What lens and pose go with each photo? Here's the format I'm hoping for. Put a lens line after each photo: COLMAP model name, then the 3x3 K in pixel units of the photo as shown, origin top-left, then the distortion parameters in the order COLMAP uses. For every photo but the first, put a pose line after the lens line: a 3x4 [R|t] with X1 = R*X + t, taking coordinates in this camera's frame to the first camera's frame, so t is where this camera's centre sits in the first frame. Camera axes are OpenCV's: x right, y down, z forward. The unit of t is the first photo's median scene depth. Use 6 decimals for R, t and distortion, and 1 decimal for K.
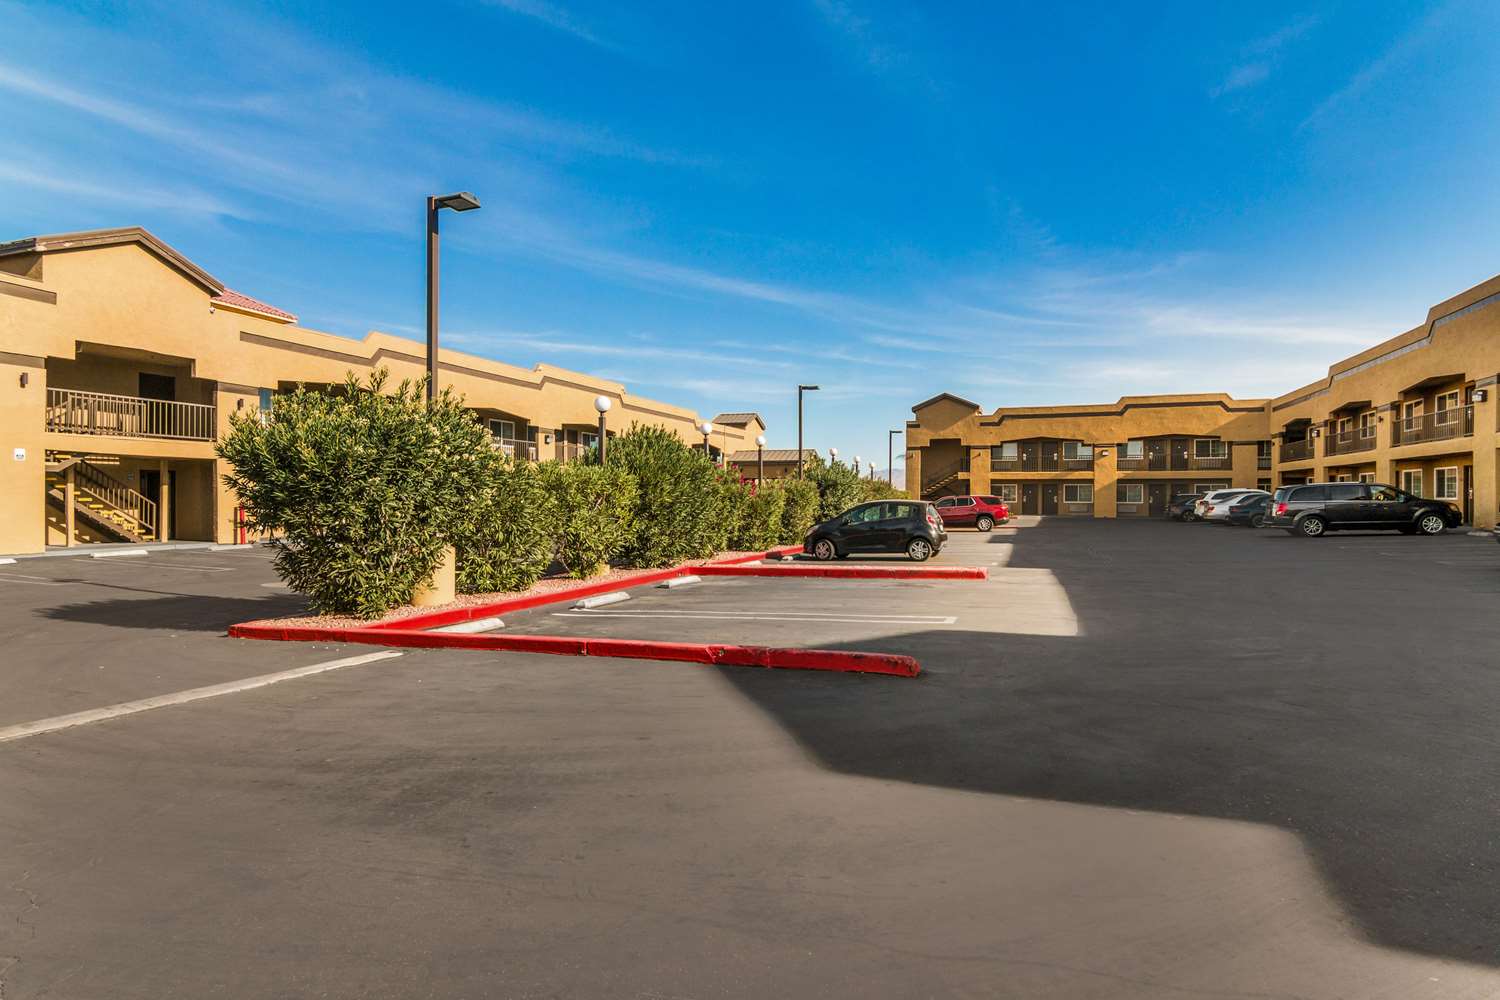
lens RADIAL K [[769.8, 0, 753.7], [0, 769.8, 474.4], [0, 0, 1]] dist [-0.004491, -0.001895]
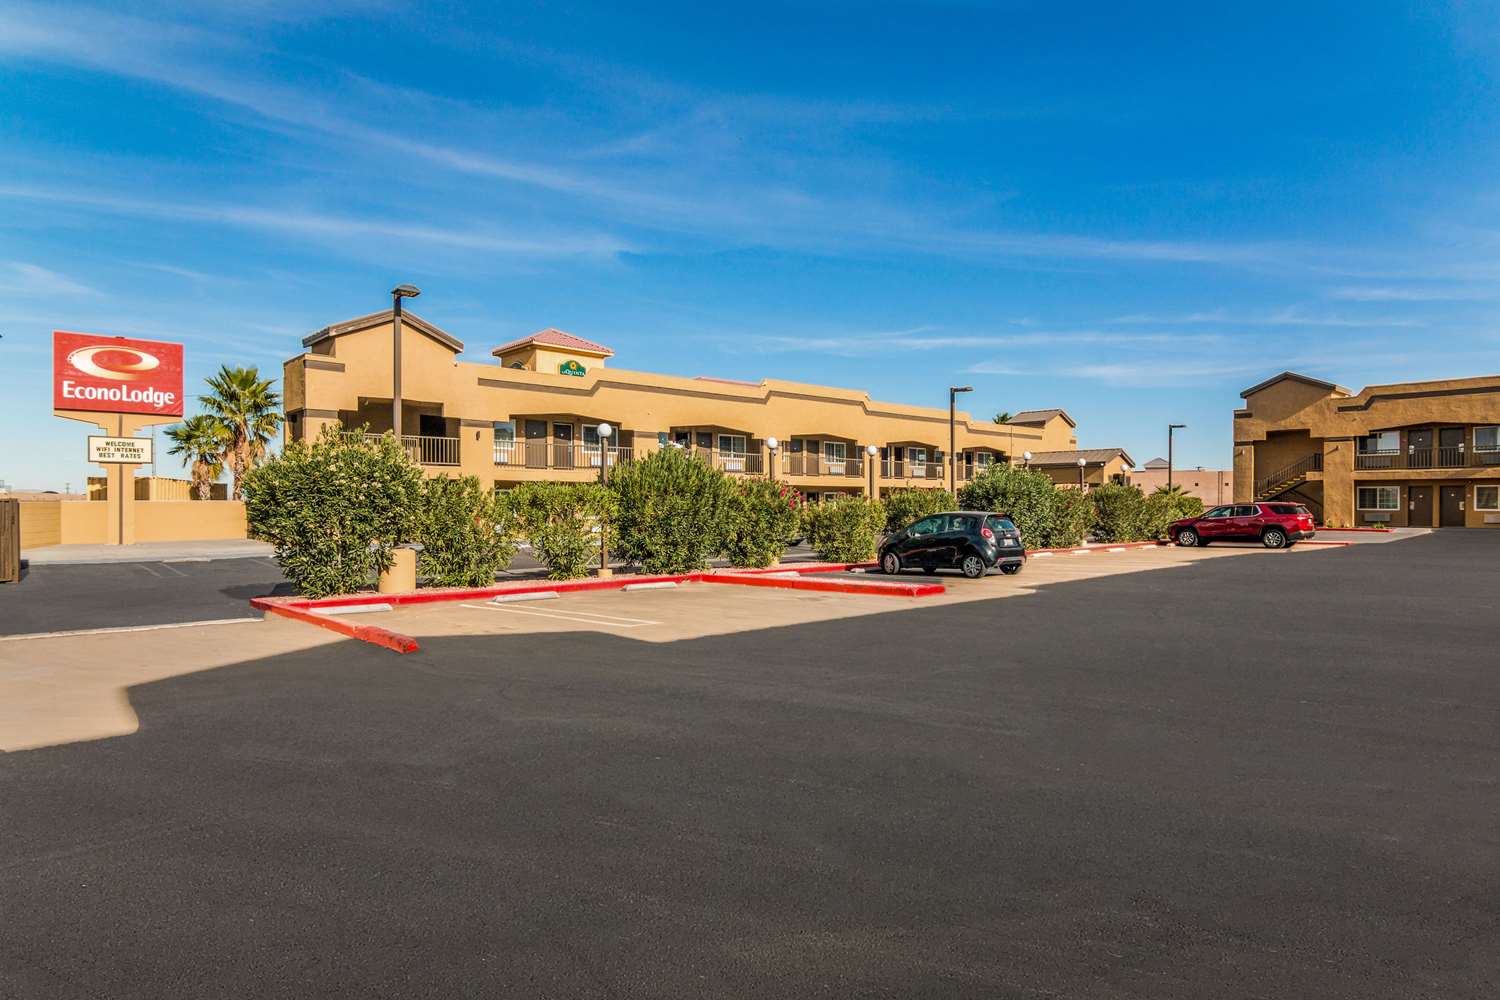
lens RADIAL K [[818.9, 0, 750.9], [0, 818.9, 545.2], [0, 0, 1]] dist [0.000723, -0.001724]
pose [[0.889123, 0.017966, -0.457315, 0.146262], [0.018985, 0.996921, 0.076076, -0.002780], [0.457274, -0.076323, 0.886045, -0.003728]]
